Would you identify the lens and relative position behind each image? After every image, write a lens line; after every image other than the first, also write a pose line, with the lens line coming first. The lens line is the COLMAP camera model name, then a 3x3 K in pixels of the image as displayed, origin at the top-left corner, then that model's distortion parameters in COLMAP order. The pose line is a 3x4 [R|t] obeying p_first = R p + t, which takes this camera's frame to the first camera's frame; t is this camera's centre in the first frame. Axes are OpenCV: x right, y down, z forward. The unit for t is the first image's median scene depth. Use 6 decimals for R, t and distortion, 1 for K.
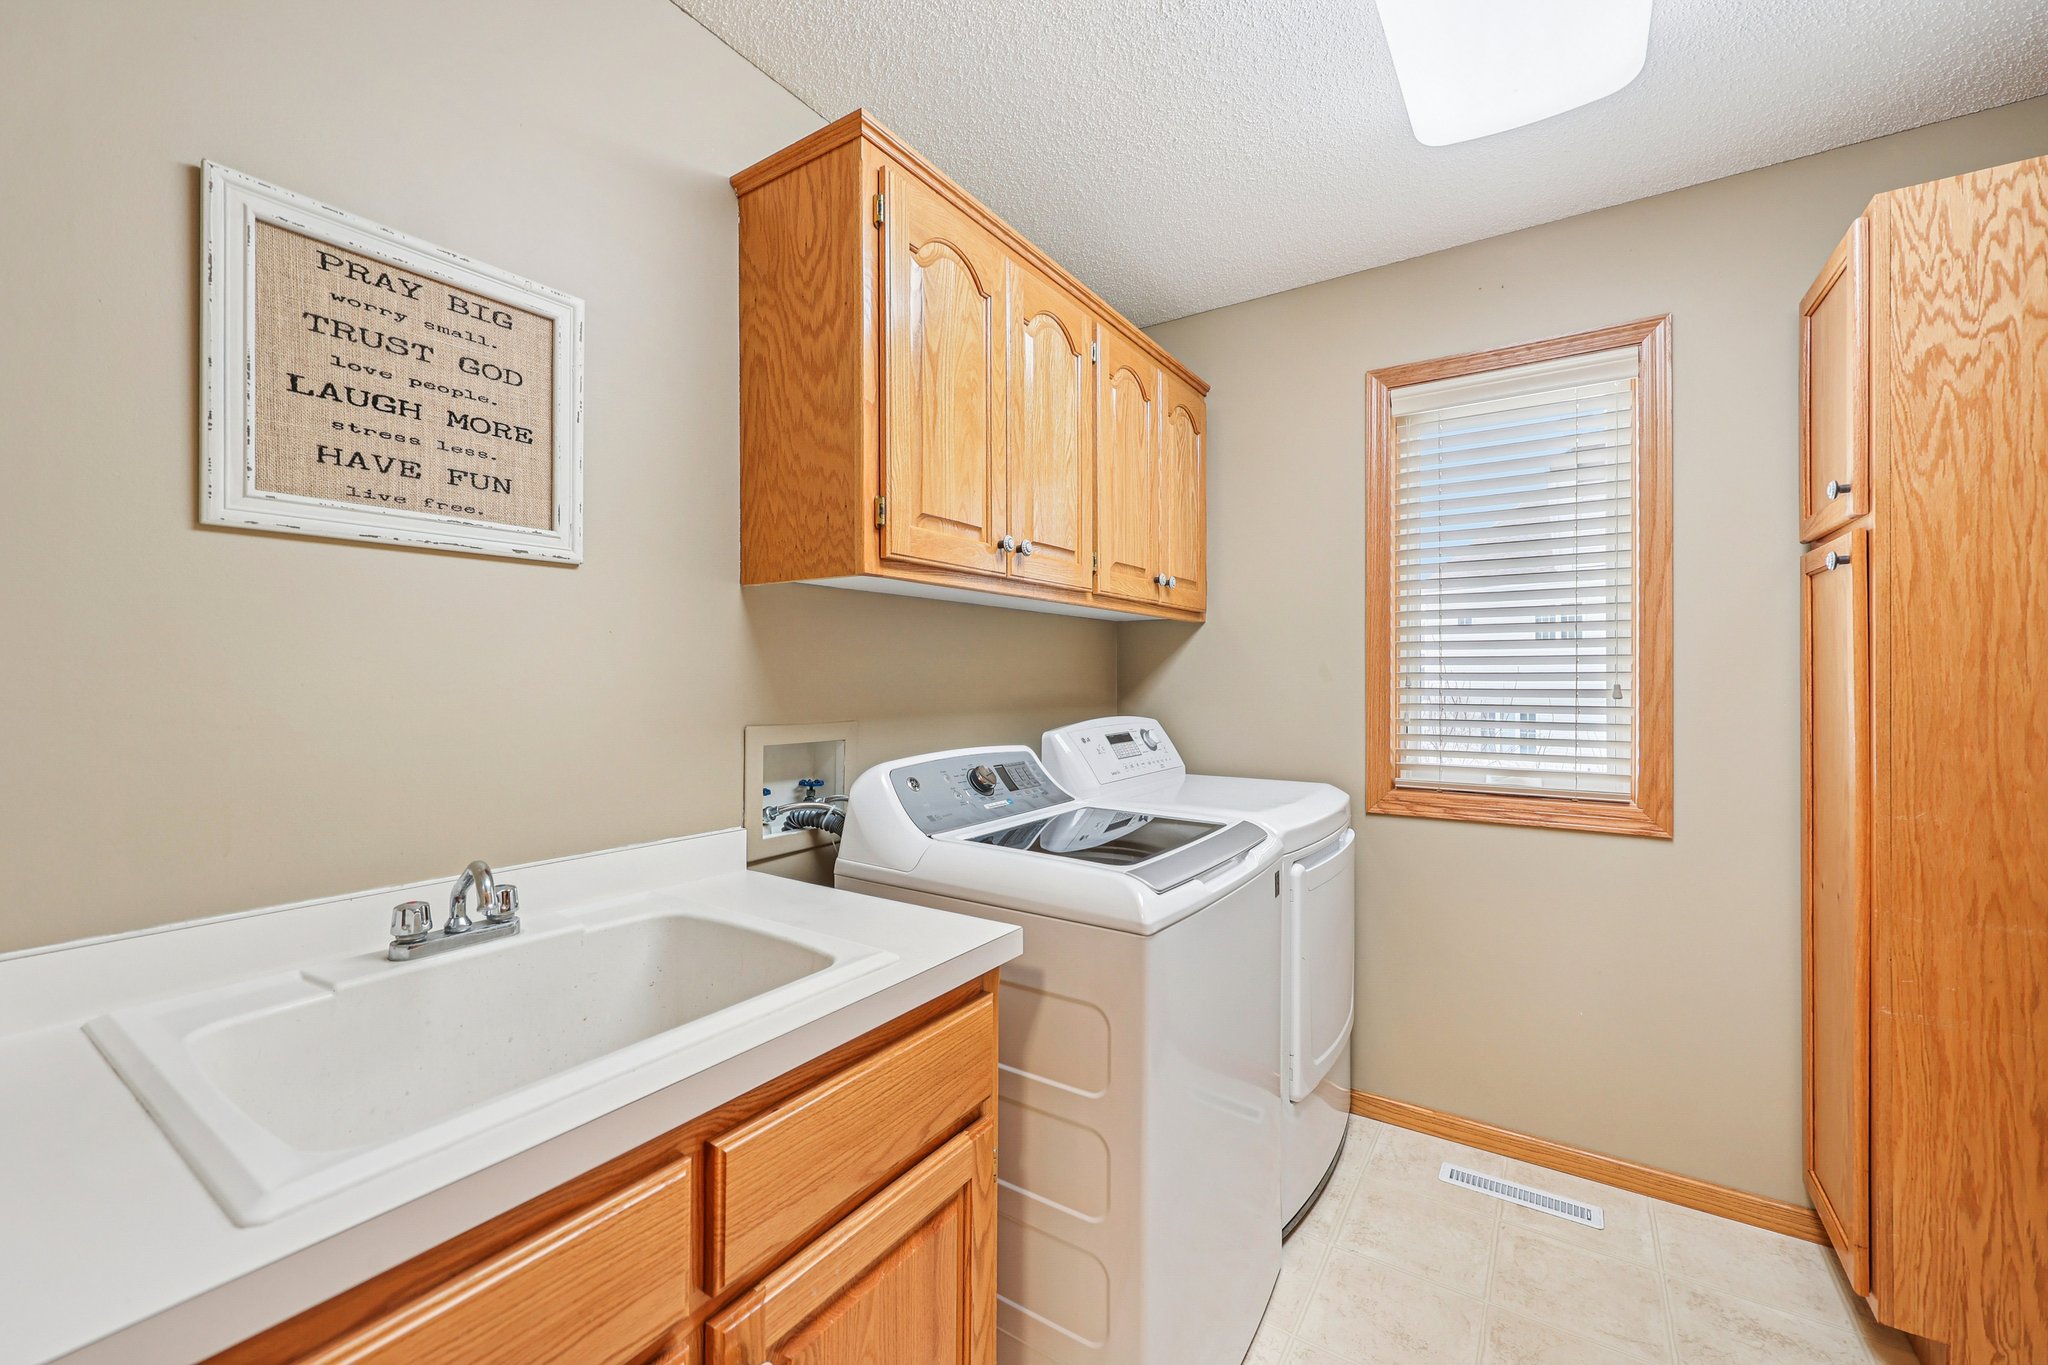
lens RADIAL K [[822.2, 0, 1022.7], [0, 822.2, 689.3], [0, 0, 1]] dist [0.001292, -0.000202]
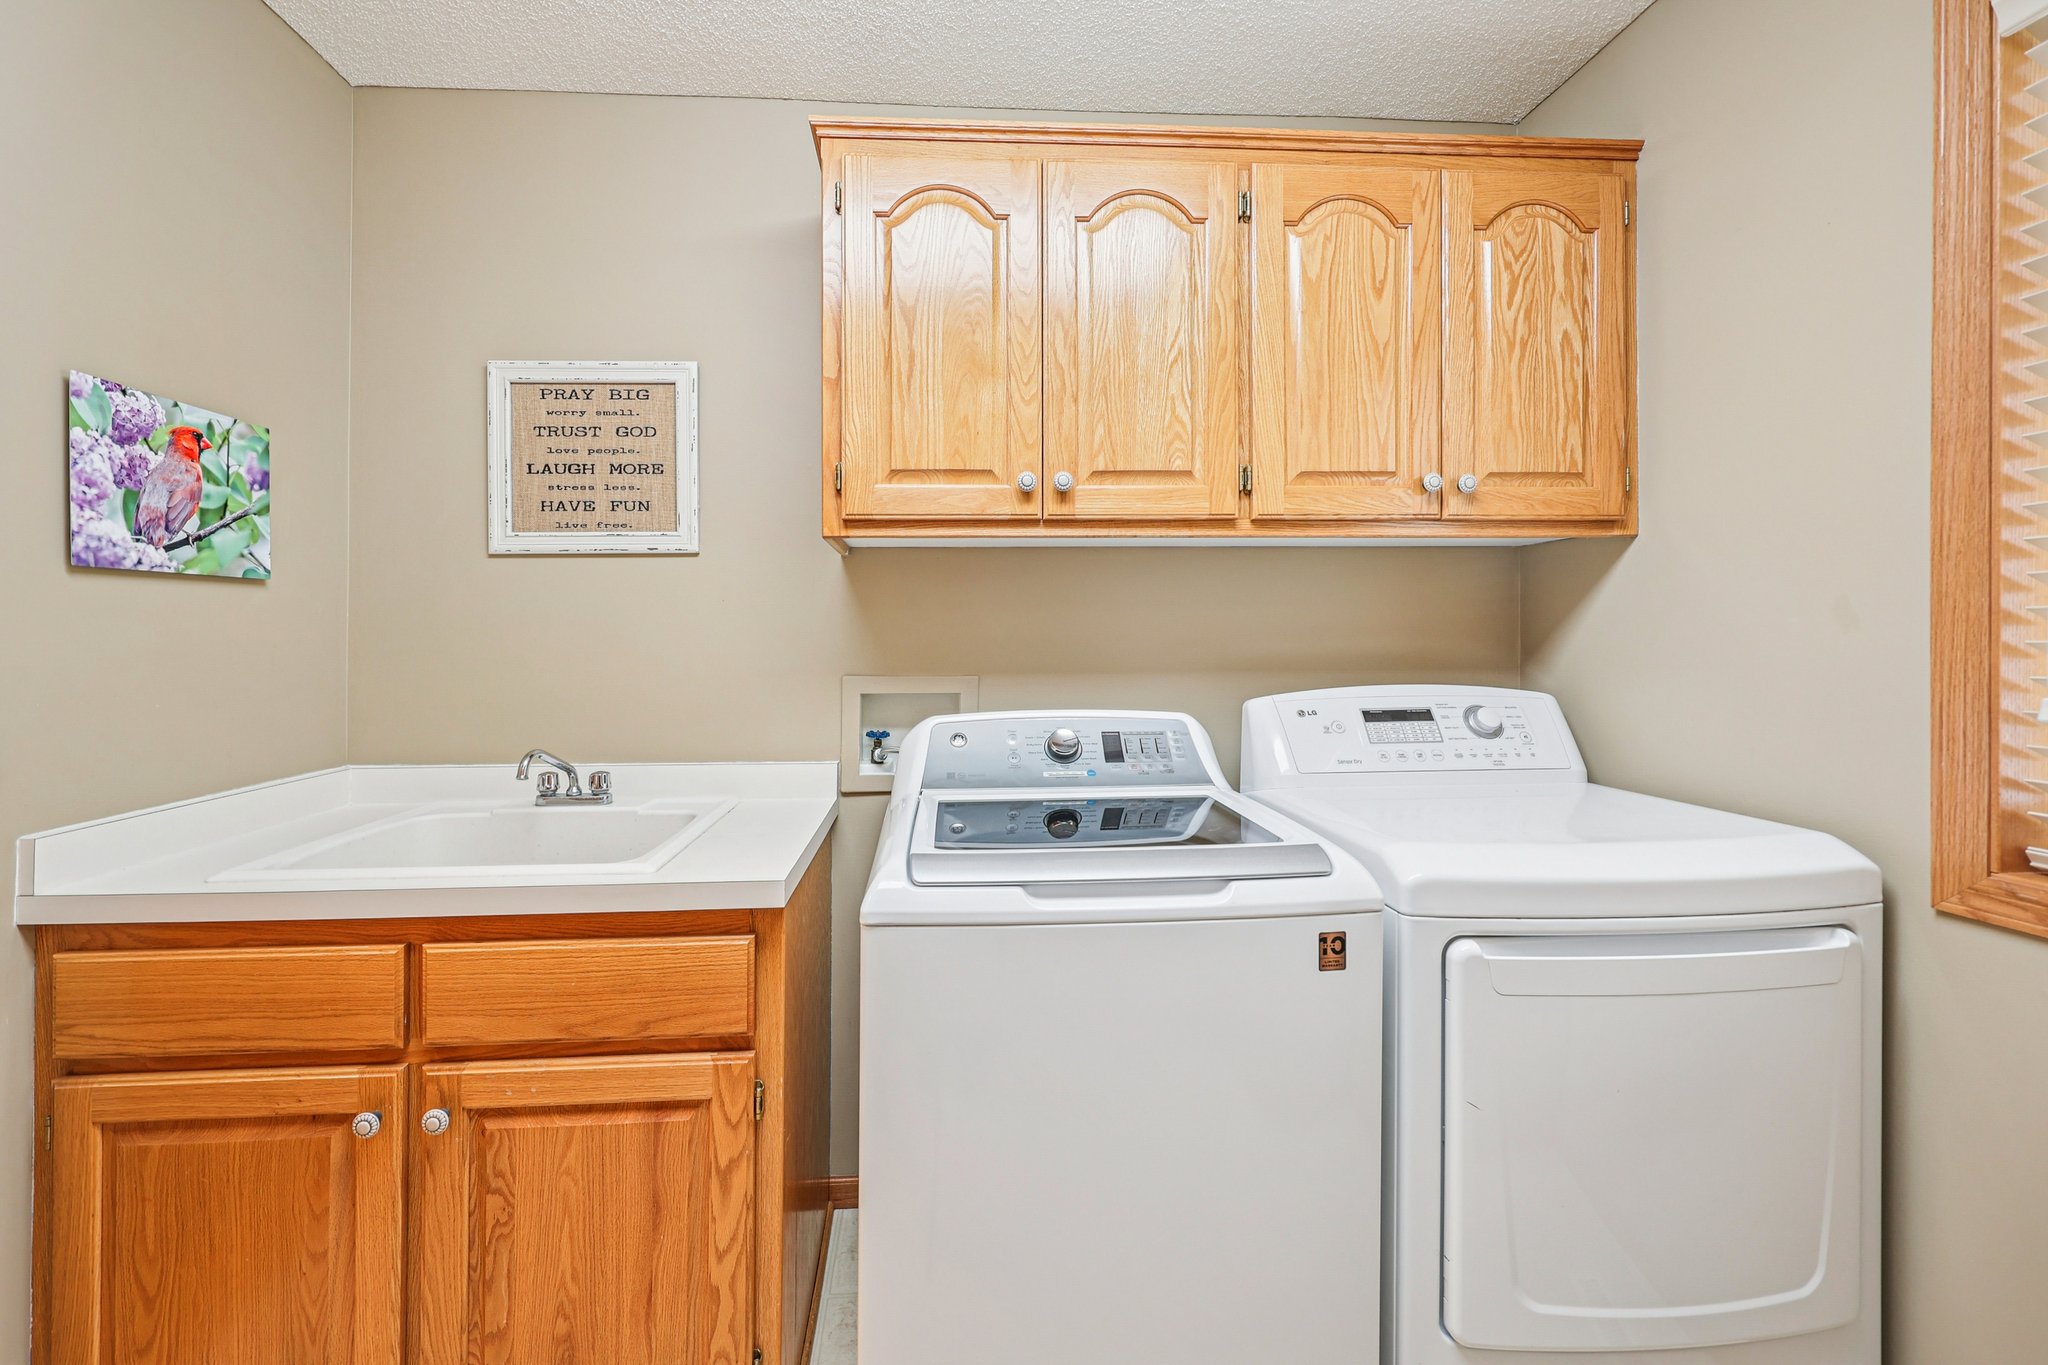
lens RADIAL K [[834.4, 0, 1011.1], [0, 834.4, 651.7], [0, 0, 1]] dist [0.000099, -0.000092]
pose [[0.612796, 0.004850, -0.790226, 1.018987], [-0.004612, 0.999986, 0.002561, 0.009348], [0.790227, 0.002075, 0.612810, 0.632011]]
